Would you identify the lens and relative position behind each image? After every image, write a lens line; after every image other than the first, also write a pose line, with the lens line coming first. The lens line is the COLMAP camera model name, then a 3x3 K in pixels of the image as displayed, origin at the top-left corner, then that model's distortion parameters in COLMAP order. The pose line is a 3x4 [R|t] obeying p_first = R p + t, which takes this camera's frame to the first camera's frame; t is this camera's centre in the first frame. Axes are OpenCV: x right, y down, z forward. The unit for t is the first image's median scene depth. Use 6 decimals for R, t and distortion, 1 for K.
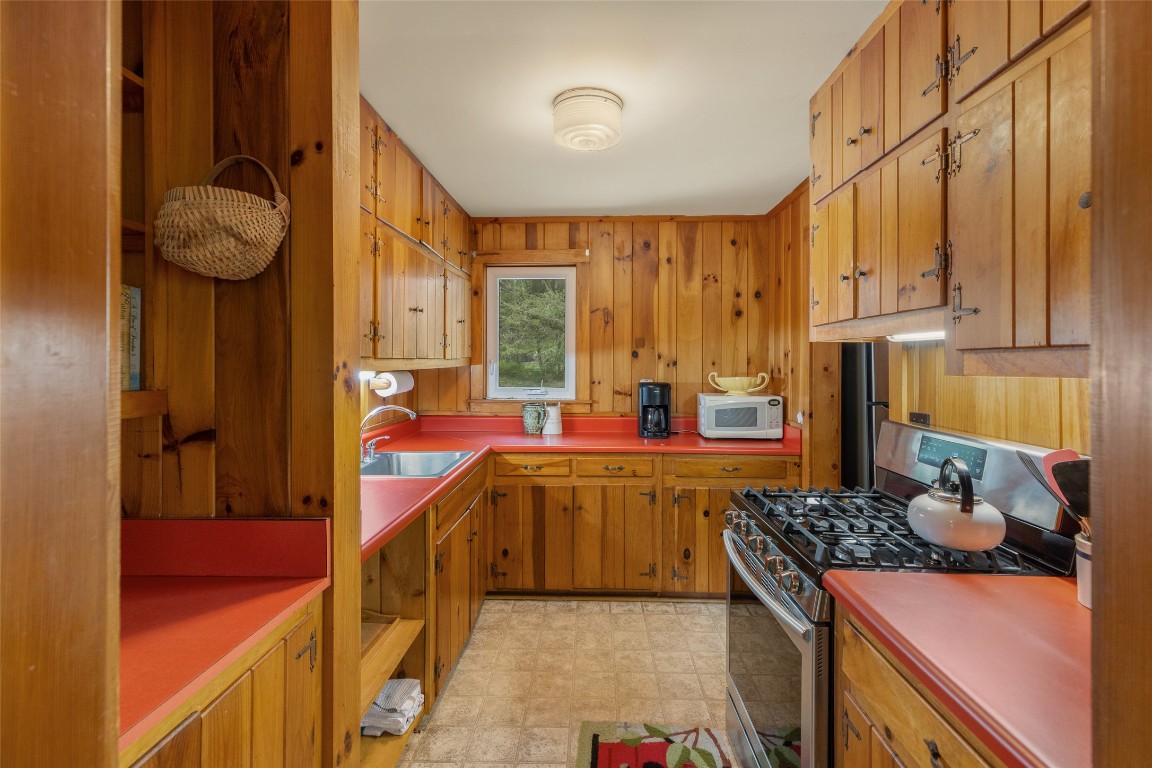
lens RADIAL K [[530.4, 0, 574.4], [0, 530.4, 361.2], [0, 0, 1]] dist [0.003544, 0.000231]
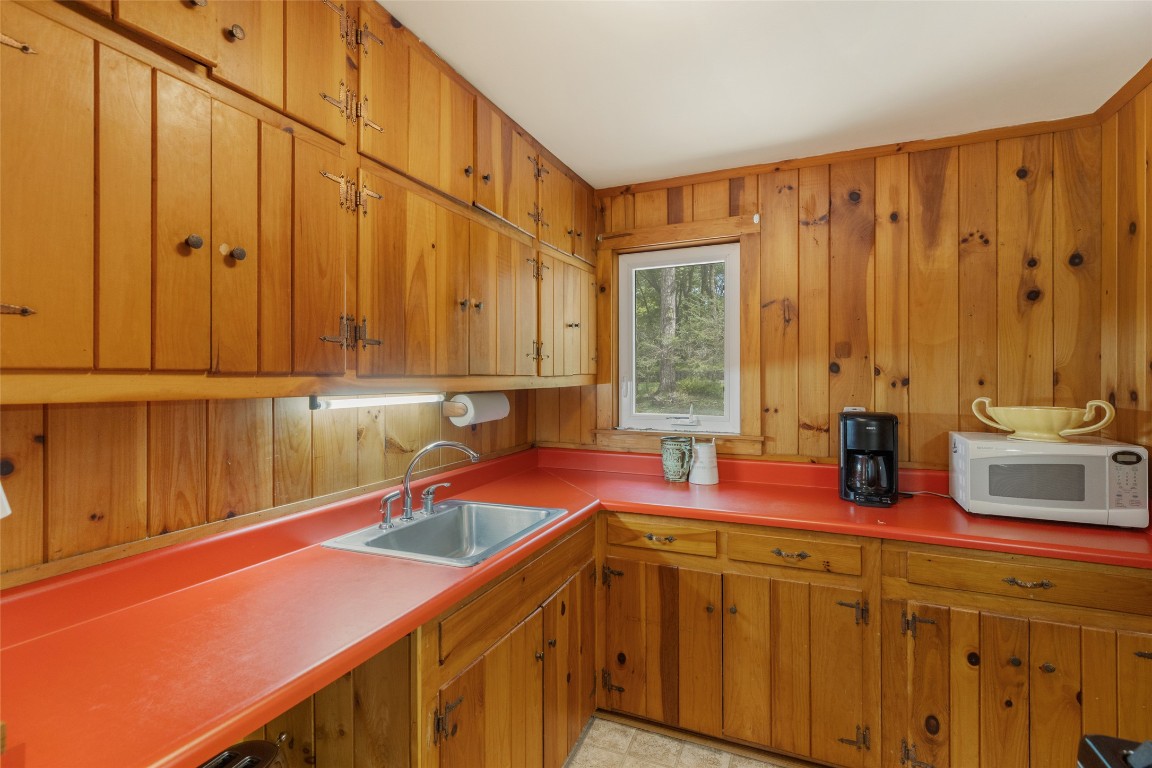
lens RADIAL K [[530.3, 0, 579.9], [0, 530.3, 376.4], [0, 0, 1]] dist [0.004633, -0.000373]
pose [[0.934162, -0.003467, -0.356834, 0.056846], [0.002021, 0.999988, -0.004427, -0.000586], [0.356845, 0.003414, 0.934157, 0.292540]]
